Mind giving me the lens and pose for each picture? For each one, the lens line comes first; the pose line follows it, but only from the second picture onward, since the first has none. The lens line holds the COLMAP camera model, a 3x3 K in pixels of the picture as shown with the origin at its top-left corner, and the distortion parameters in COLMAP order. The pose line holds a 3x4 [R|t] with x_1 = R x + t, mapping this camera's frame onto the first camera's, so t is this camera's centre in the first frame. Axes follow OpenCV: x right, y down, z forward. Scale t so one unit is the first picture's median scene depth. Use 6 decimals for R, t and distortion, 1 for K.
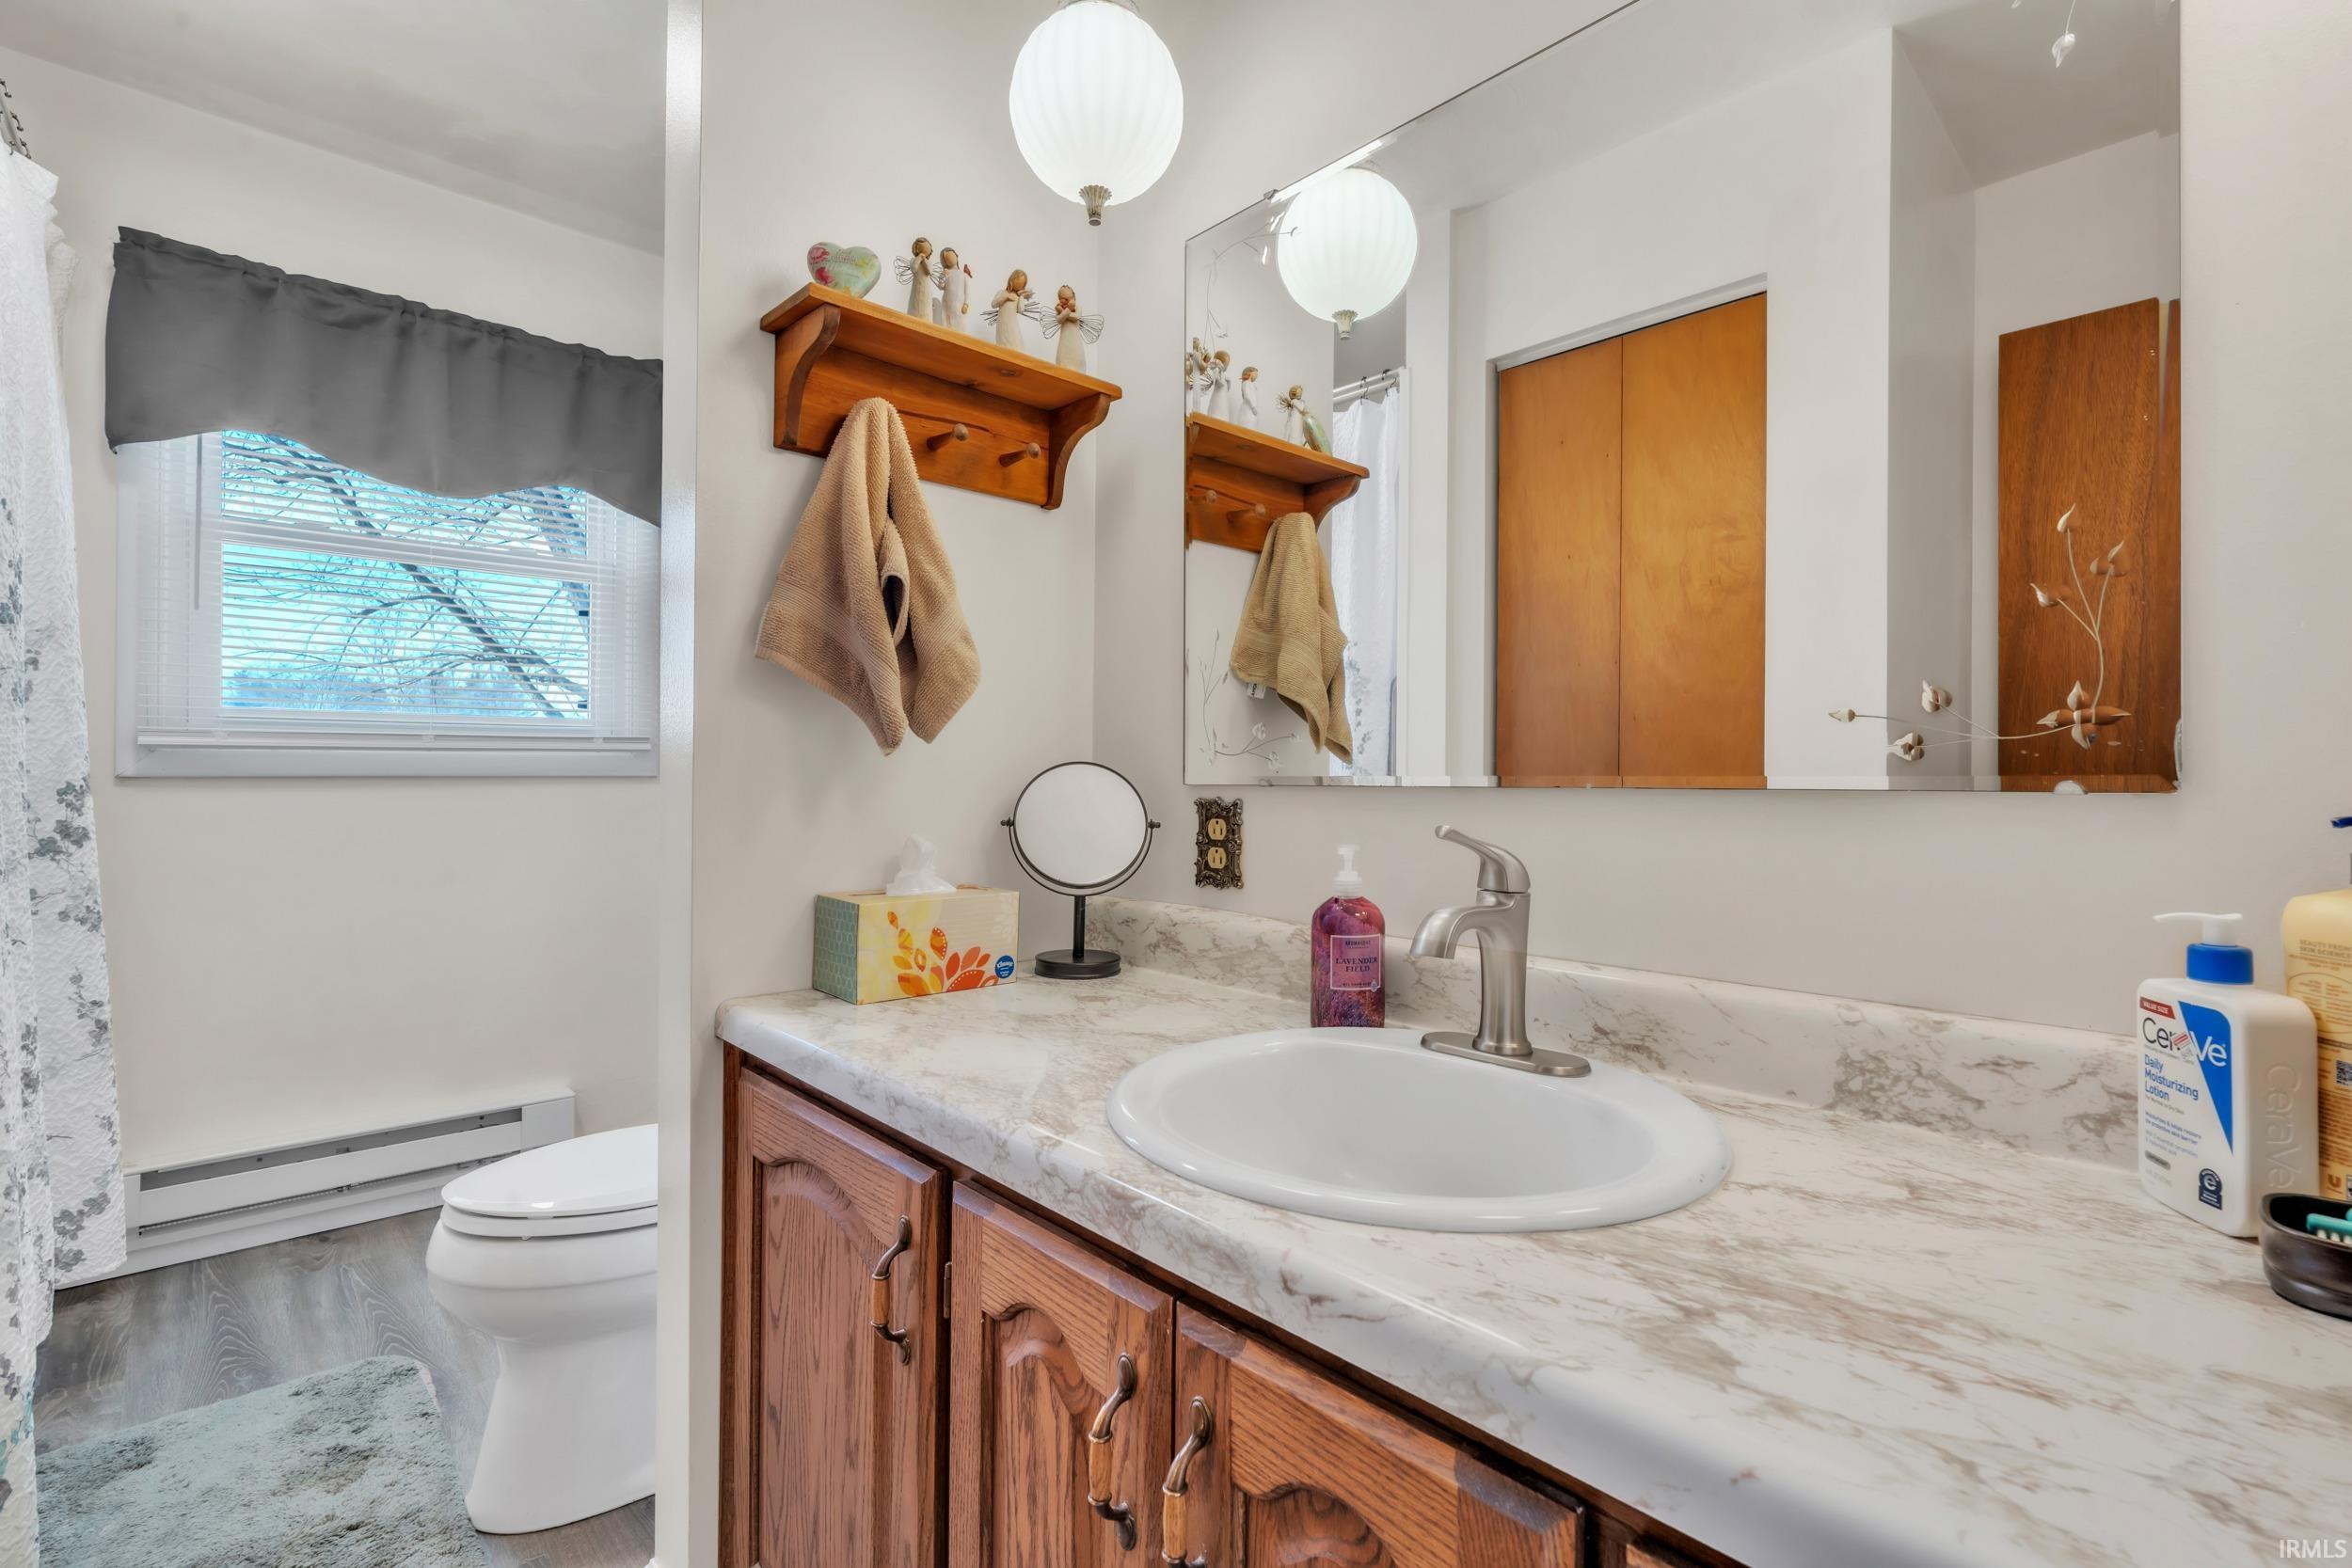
lens RADIAL K [[1060.3, 0, 1181.7], [0, 1060.3, 761.5], [0, 0, 1]] dist [-0.000346, 0.000837]
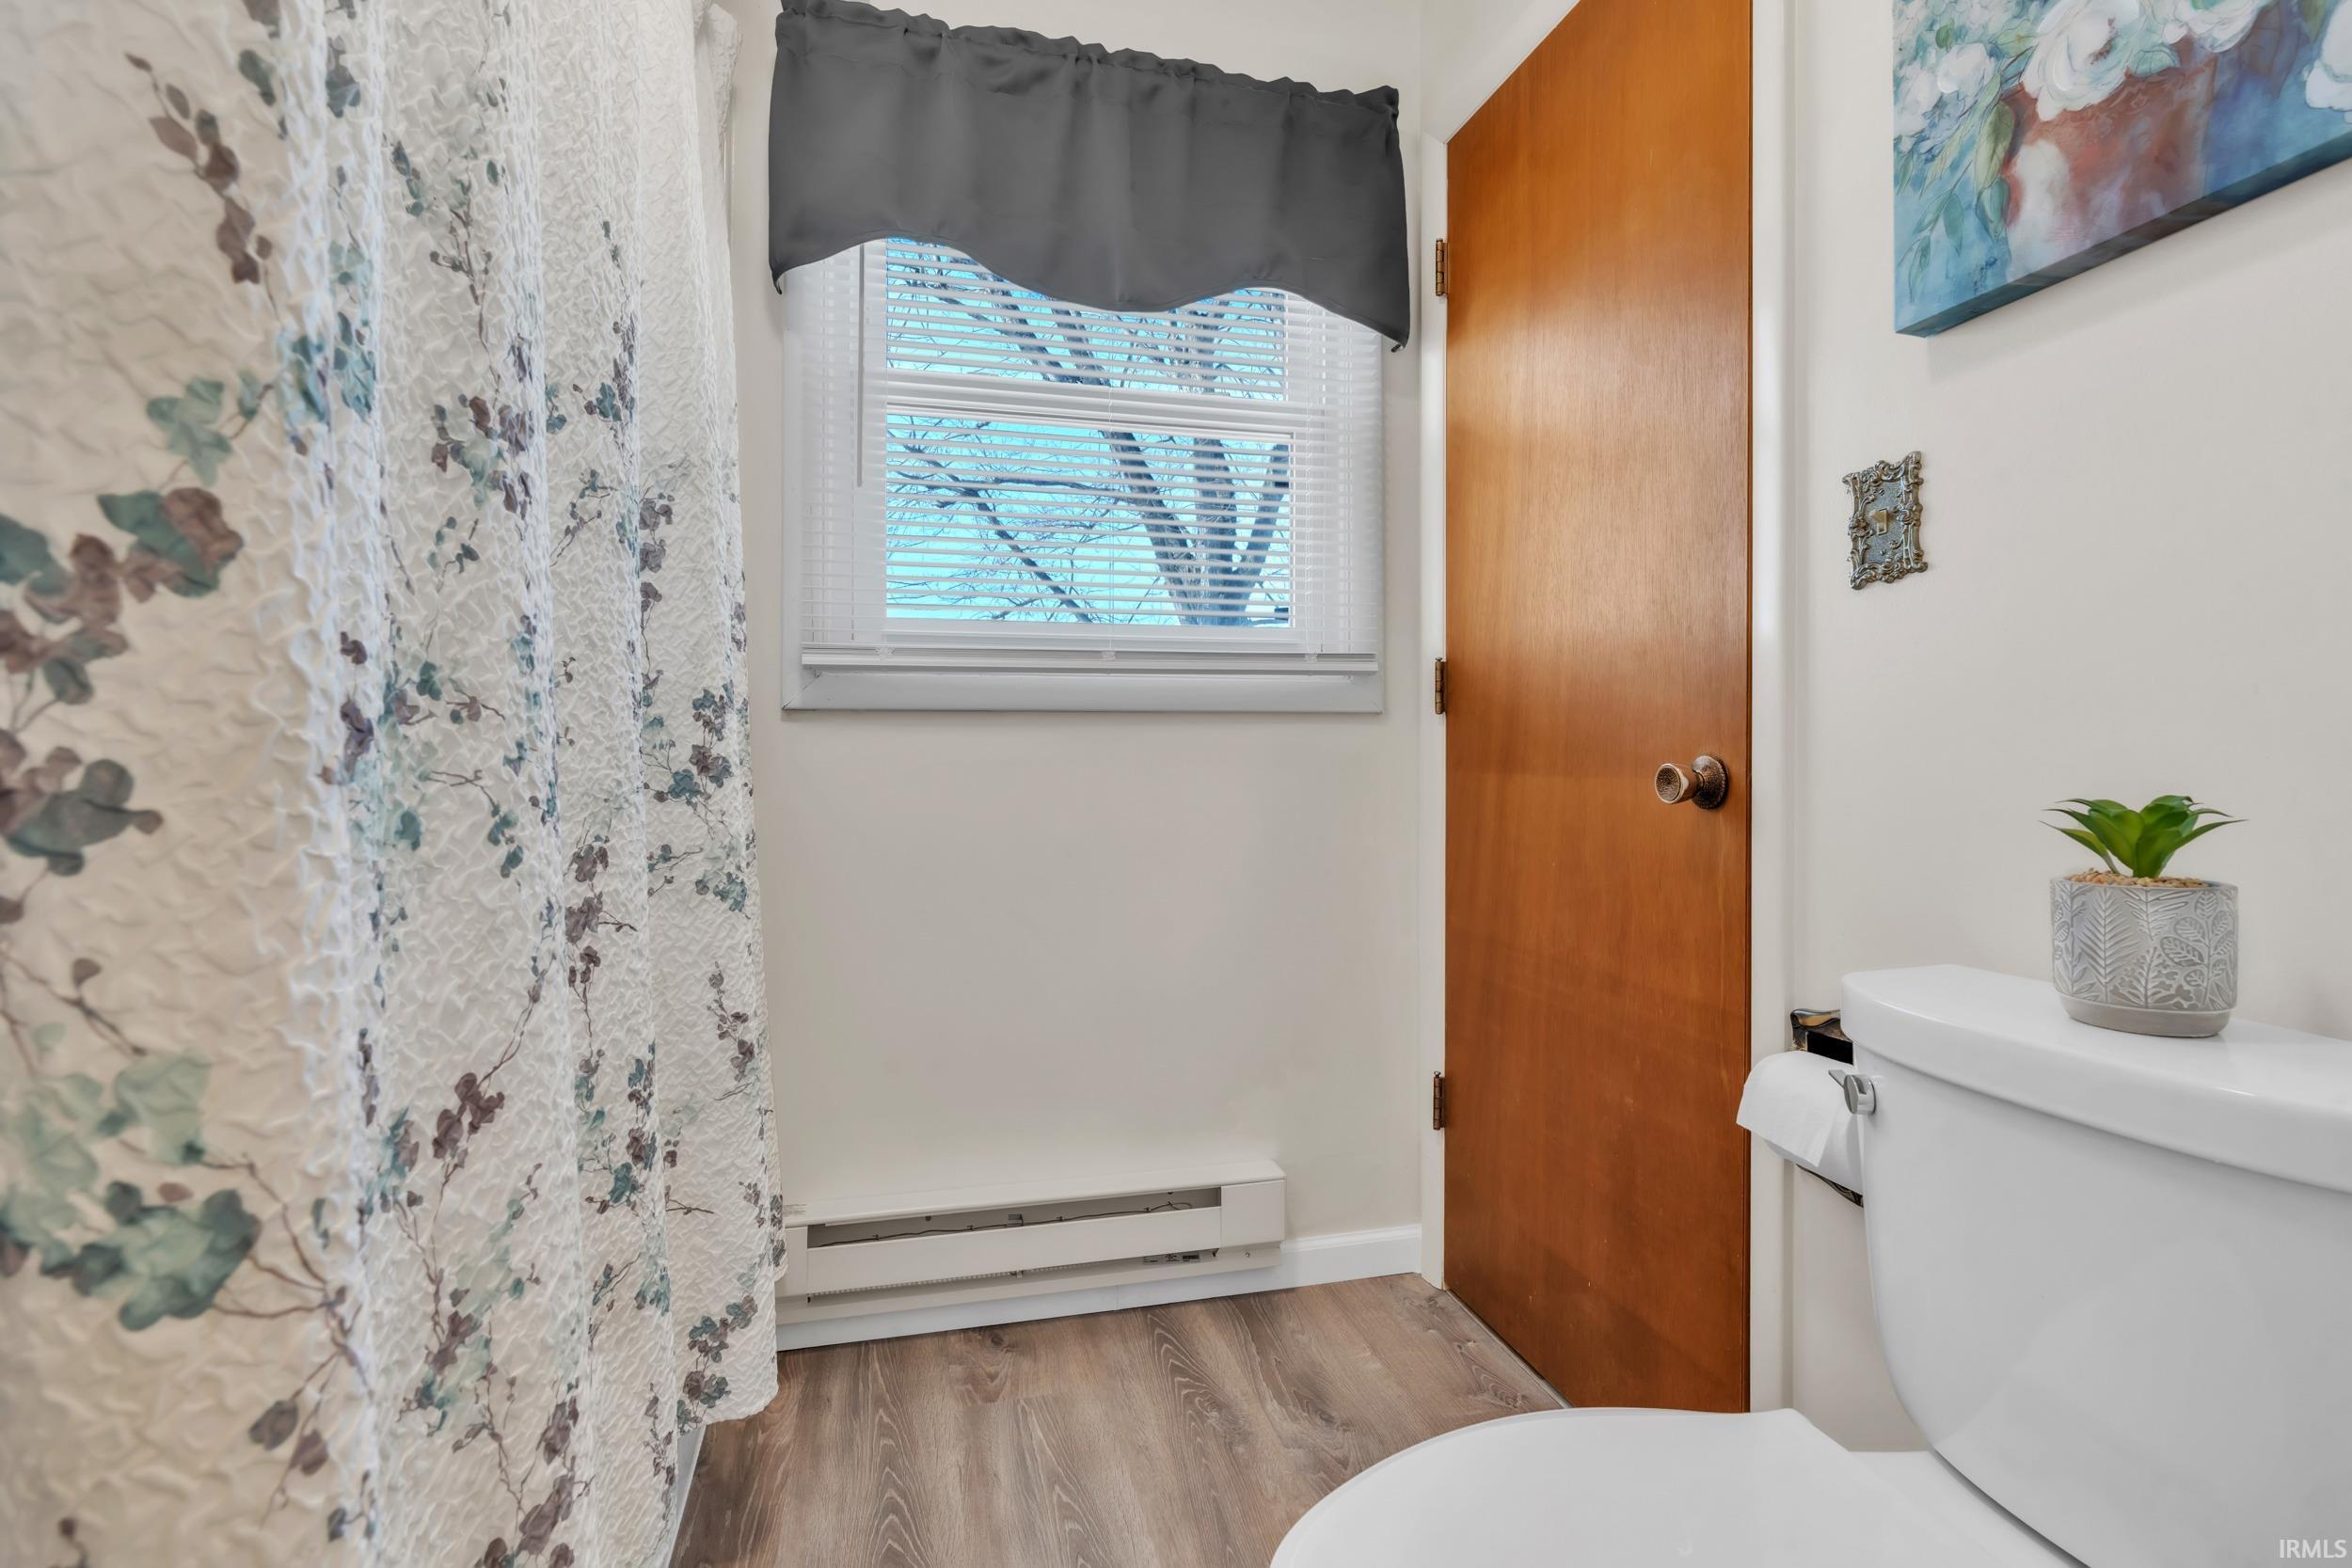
lens RADIAL K [[1060.3, 0, 1181.7], [0, 1060.3, 761.5], [0, 0, 1]] dist [-0.000346, 0.000837]
pose [[0.886071, -0.005508, -0.463516, -0.454840], [0.005454, 0.999984, -0.001457, 0.066602], [0.463517, -0.001237, 0.886087, 0.527867]]
